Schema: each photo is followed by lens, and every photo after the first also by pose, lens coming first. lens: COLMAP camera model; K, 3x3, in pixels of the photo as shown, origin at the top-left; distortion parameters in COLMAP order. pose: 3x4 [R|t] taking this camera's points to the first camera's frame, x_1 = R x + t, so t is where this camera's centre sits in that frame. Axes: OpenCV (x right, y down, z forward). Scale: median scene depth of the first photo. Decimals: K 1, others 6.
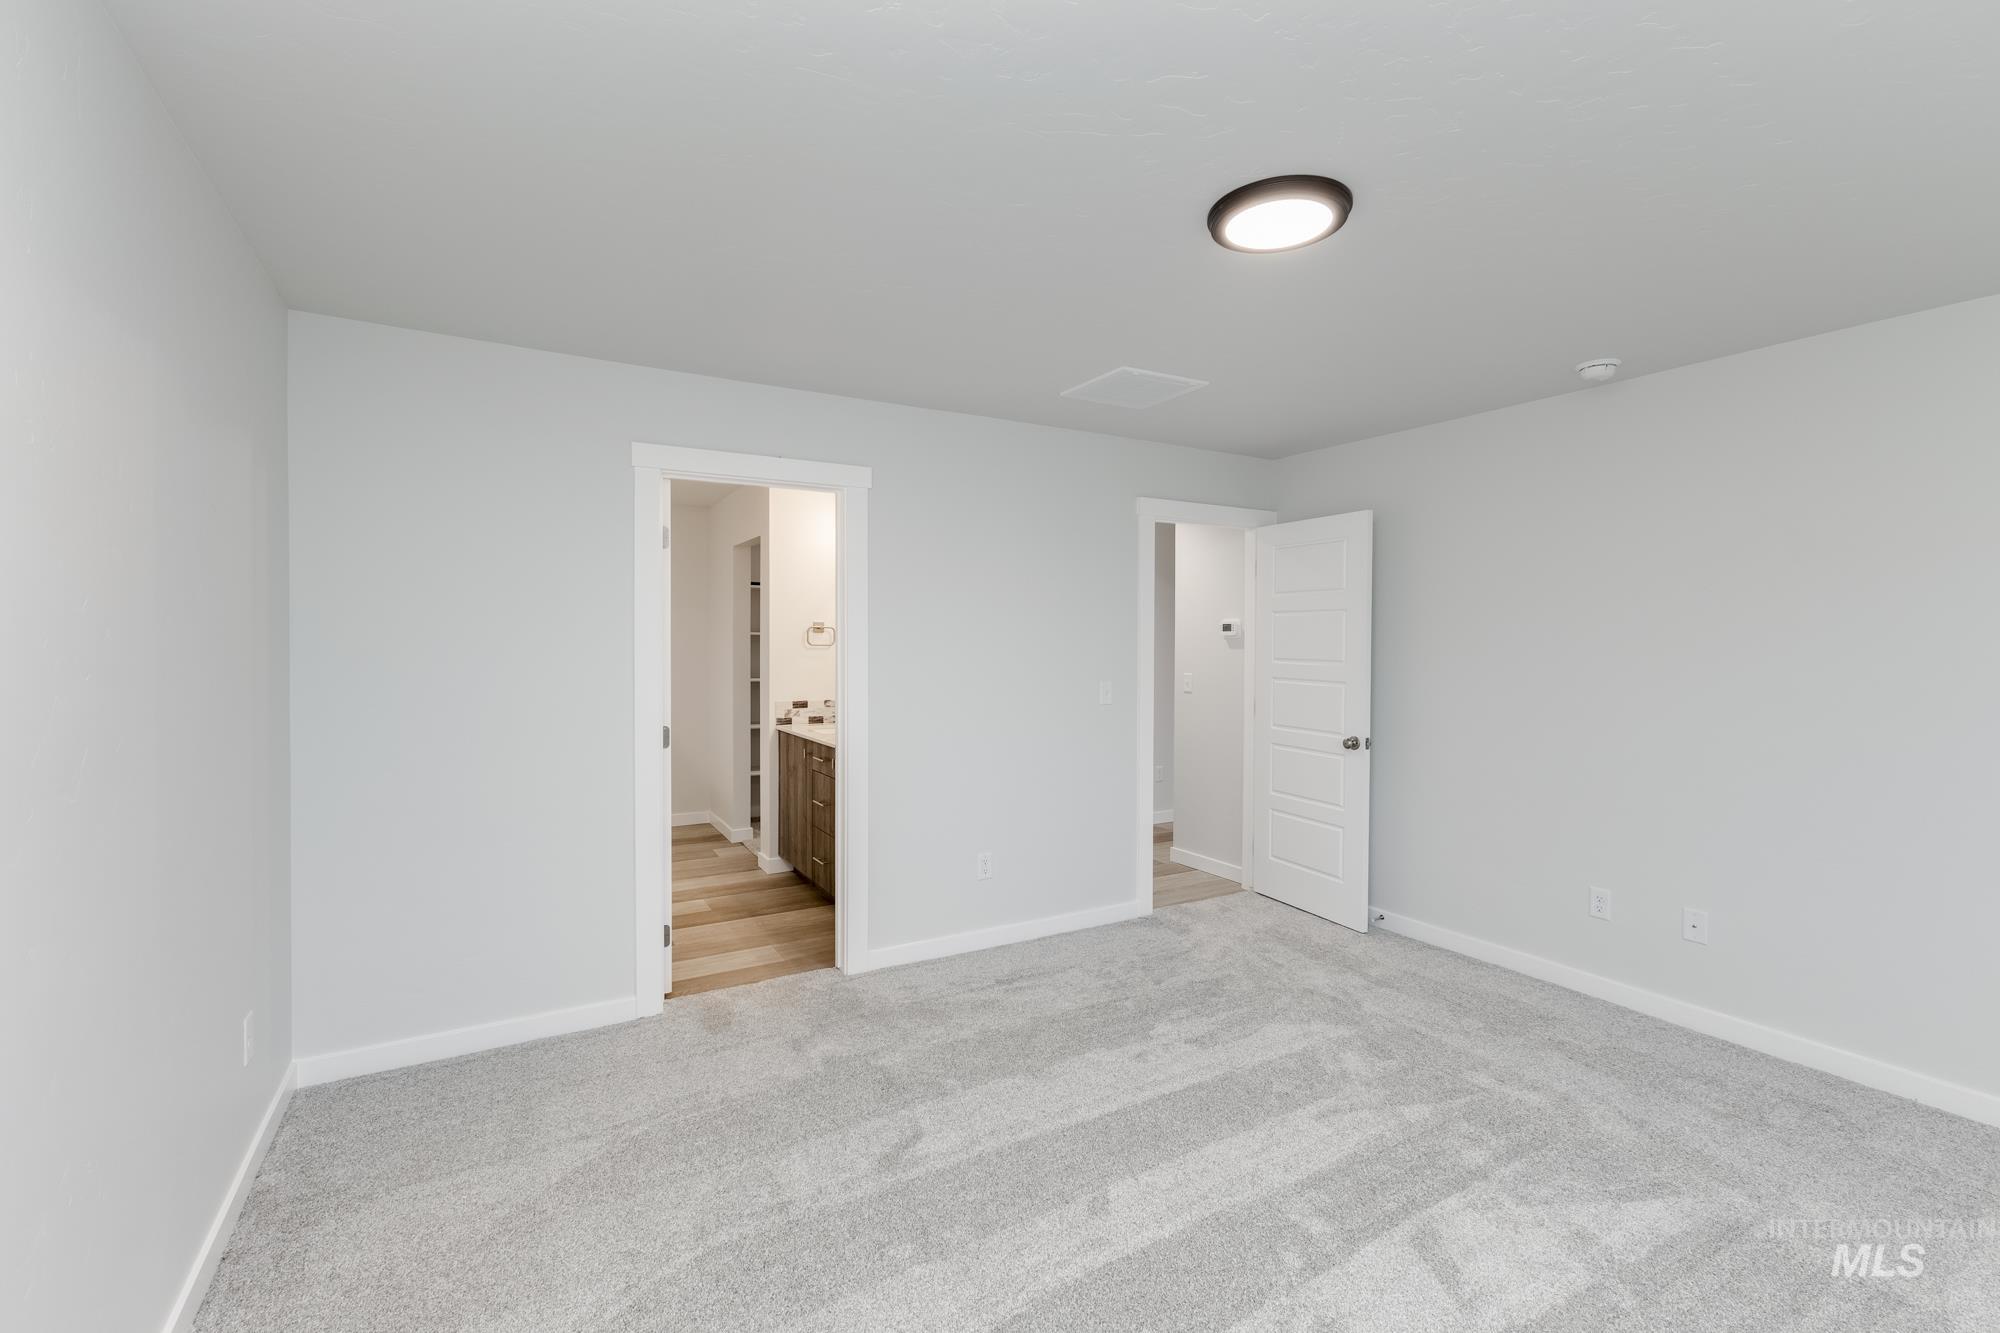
lens RADIAL K [[863.4, 0, 1001.1], [0, 863.4, 644.0], [0, 0, 1]] dist [0.006352, -0.000150]
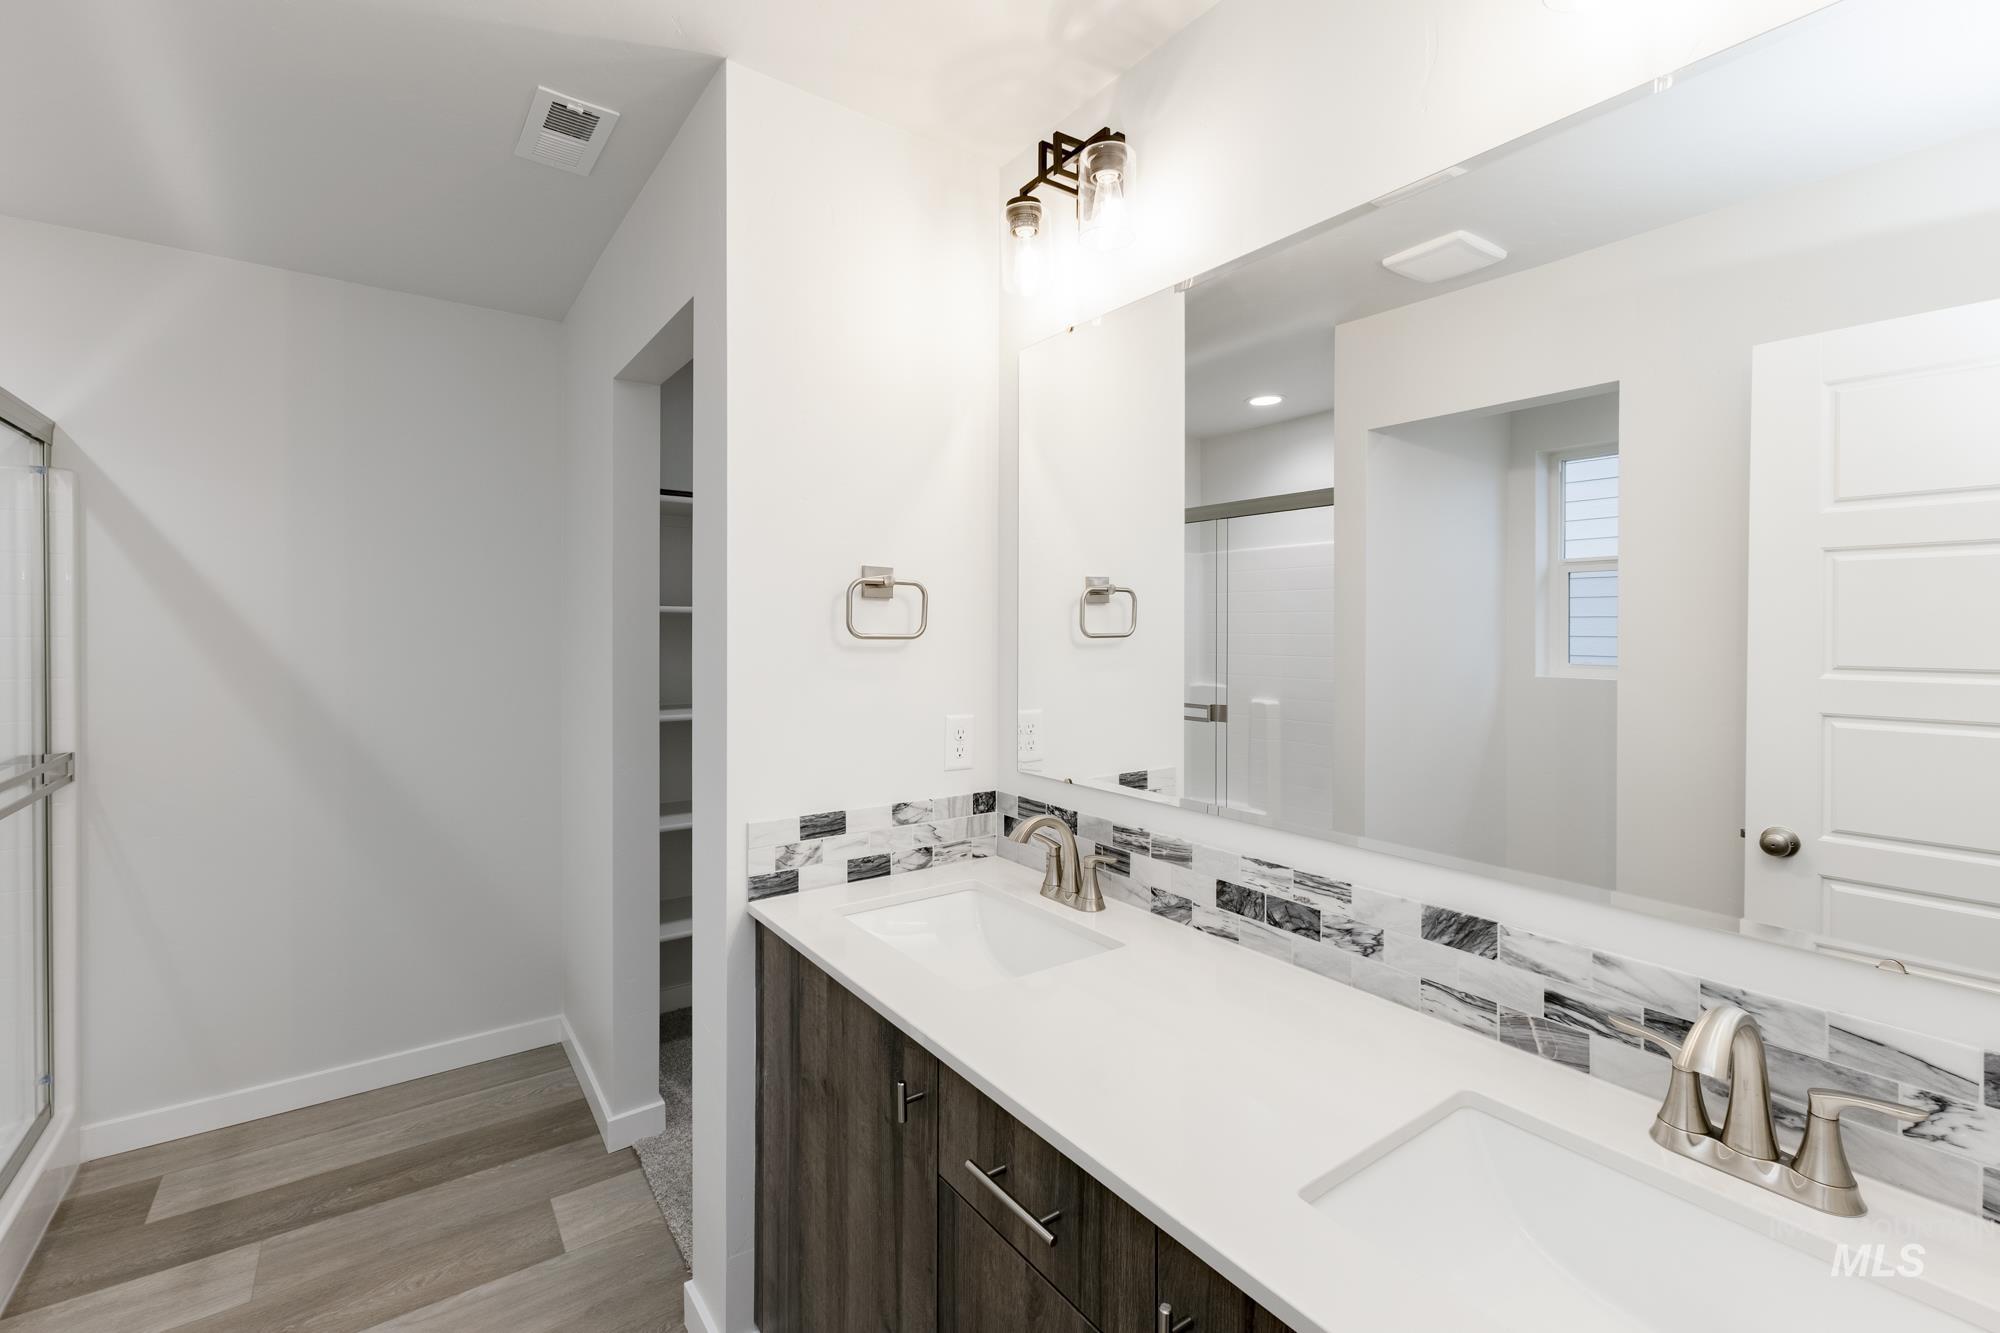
lens RADIAL K [[877.3, 0, 1014.8], [0, 877.3, 640.1], [0, 0, 1]] dist [0.004332, 0.000003]
pose [[0.995785, 0.010095, 0.091159, -0.192119], [-0.010743, 0.999920, 0.006626, -0.000120], [-0.091085, -0.007577, 0.995814, 0.673002]]
